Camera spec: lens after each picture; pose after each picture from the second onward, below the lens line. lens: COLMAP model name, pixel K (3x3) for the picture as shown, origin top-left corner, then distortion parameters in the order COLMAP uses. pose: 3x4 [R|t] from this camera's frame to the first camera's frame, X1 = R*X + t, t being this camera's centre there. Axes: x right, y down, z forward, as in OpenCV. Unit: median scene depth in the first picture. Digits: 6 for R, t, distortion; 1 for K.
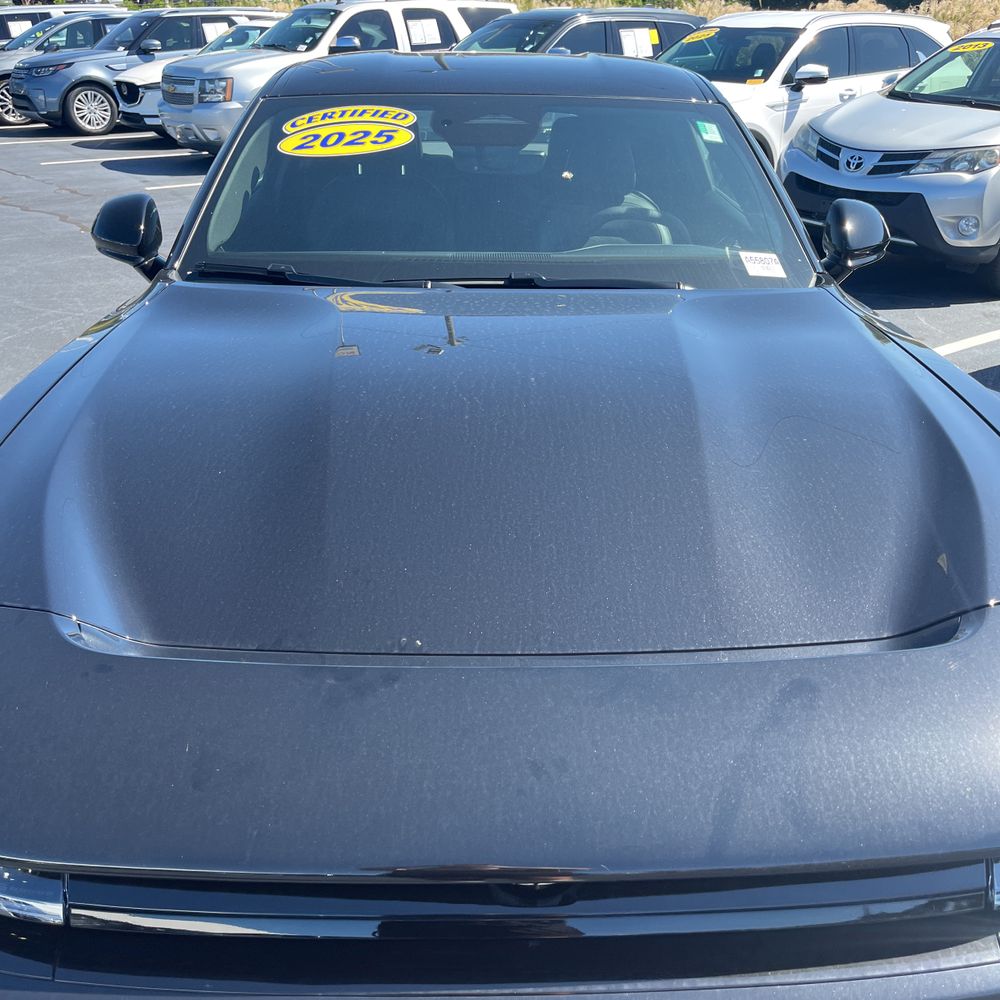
lens RADIAL K [[996.9, 0, 516.5], [0, 996.9, 502.6], [0, 0, 1]] dist [0.071066, -0.099727]
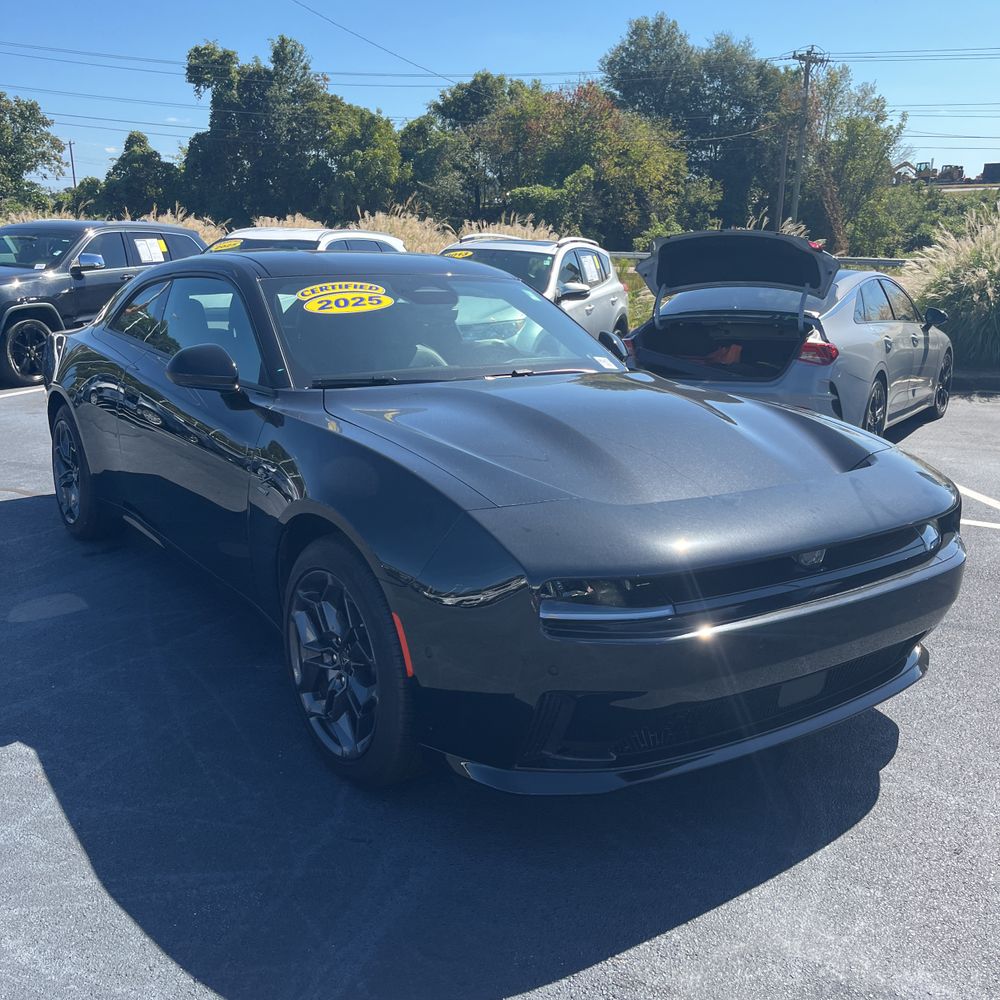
lens RADIAL K [[996.8, 0, 500.0], [0, 996.8, 500.0], [0, 0, 1]] dist [0.024298, -0.005508]
pose [[0.837218, -0.125998, 0.532156, -0.250678], [0.223304, 0.967040, -0.122349, 0.047258], [-0.499201, 0.221265, 0.837759, -0.088484]]
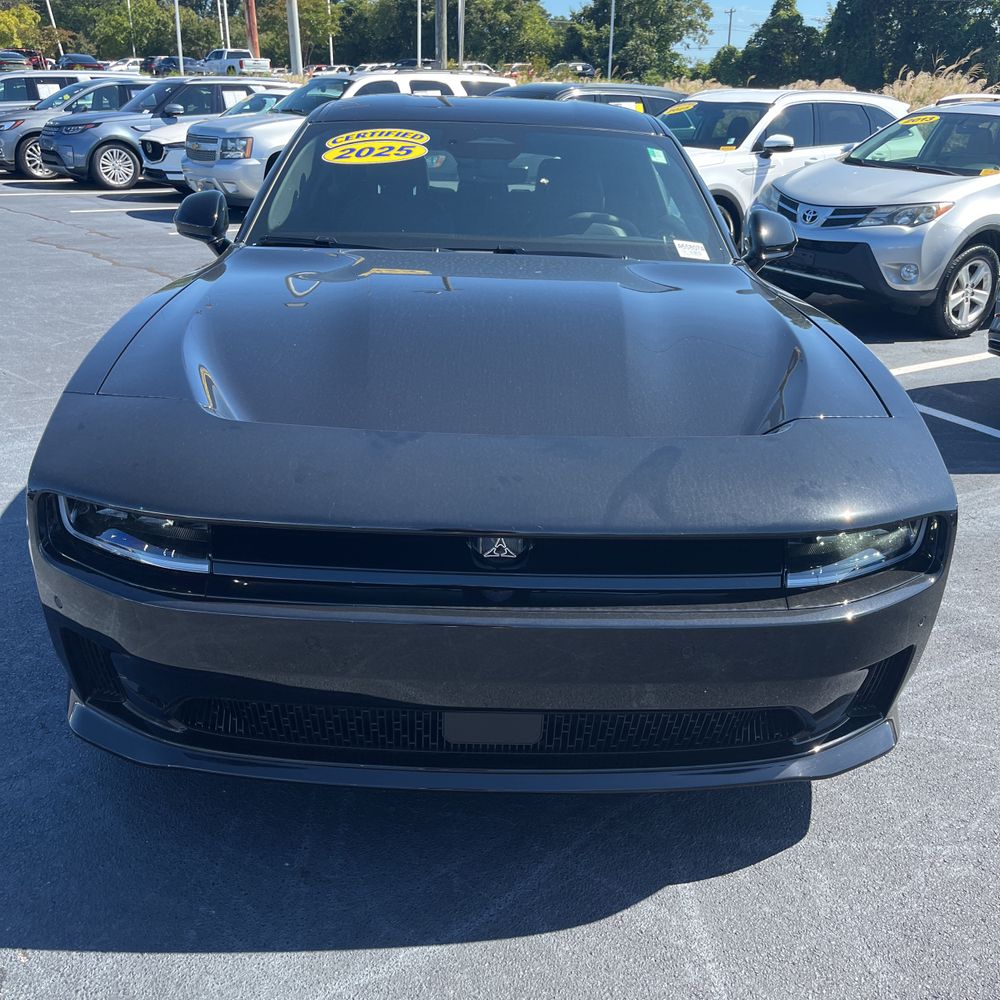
lens RADIAL K [[996.8, 0, 500.0], [0, 996.8, 500.0], [0, 0, 1]] dist [0.024298, -0.005508]
pose [[0.999634, 0.026440, -0.005655, 0.003391], [-0.026757, 0.997441, -0.066296, 0.052219], [0.003888, 0.066423, 0.997784, -0.080169]]
